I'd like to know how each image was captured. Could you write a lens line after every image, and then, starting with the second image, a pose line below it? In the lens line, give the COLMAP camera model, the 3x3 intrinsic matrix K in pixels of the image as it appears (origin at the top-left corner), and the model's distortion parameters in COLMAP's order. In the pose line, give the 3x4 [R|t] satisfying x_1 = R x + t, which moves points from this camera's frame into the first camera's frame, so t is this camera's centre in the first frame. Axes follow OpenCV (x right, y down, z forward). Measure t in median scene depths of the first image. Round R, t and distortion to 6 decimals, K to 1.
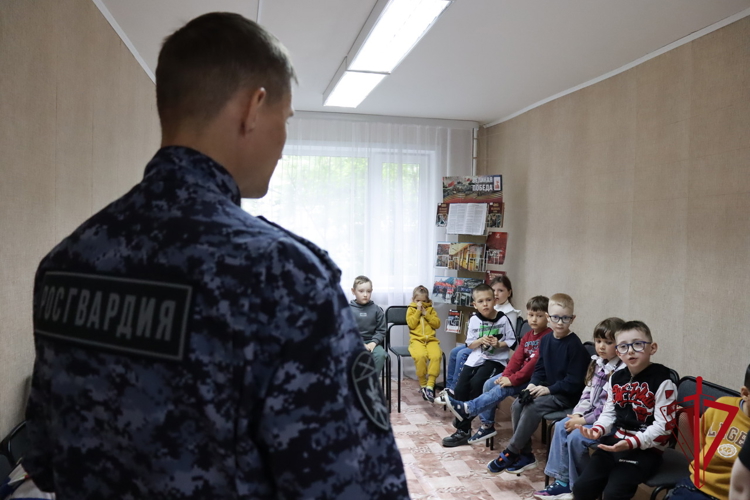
lens RADIAL K [[622.7, 0, 375.0], [0, 622.7, 250.0], [0, 0, 1]] dist [-0.168993, 0.142338]
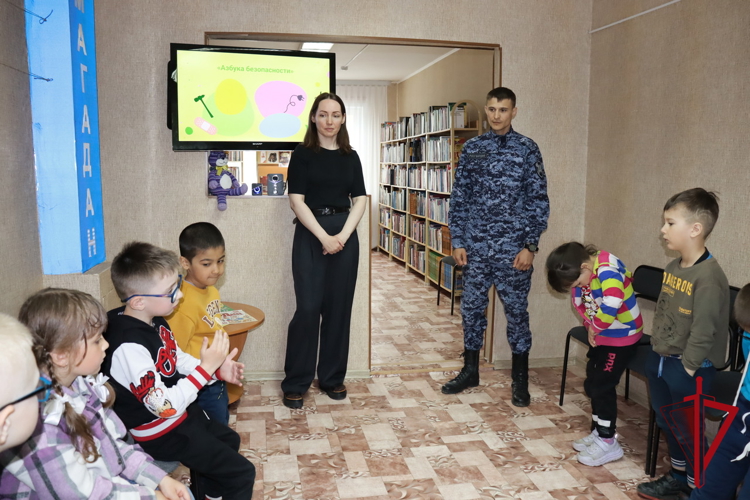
lens RADIAL K [[622.7, 0, 375.0], [0, 622.7, 250.0], [0, 0, 1]] dist [-0.168993, 0.142338]
pose [[-0.999465, -0.032393, -0.004603, 0.026479], [-0.032709, 0.985791, 0.164759, -0.007101], [-0.000799, 0.164822, -0.986323, 1.160312]]
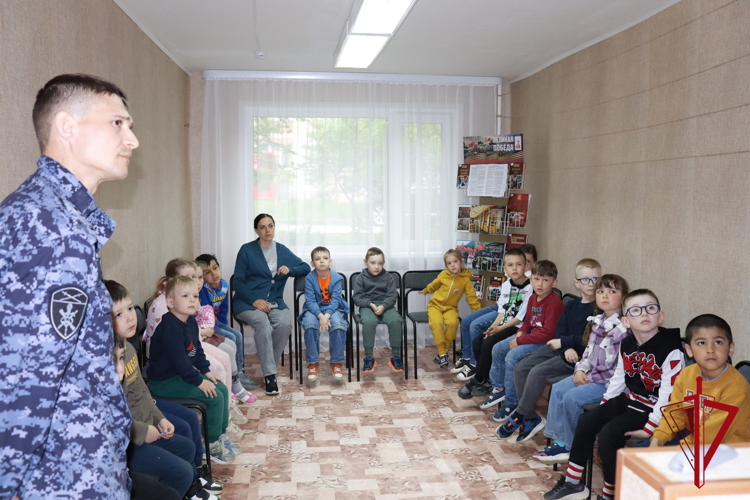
lens RADIAL K [[680.5, 0, 375.0], [0, 680.5, 250.0], [0, 0, 1]] dist [-0.109310, -0.001364]
pose [[0.997323, -0.011809, -0.072163, 0.049440], [0.015612, 0.998506, 0.052374, -0.000081], [0.071437, -0.053360, 0.996017, -0.067883]]
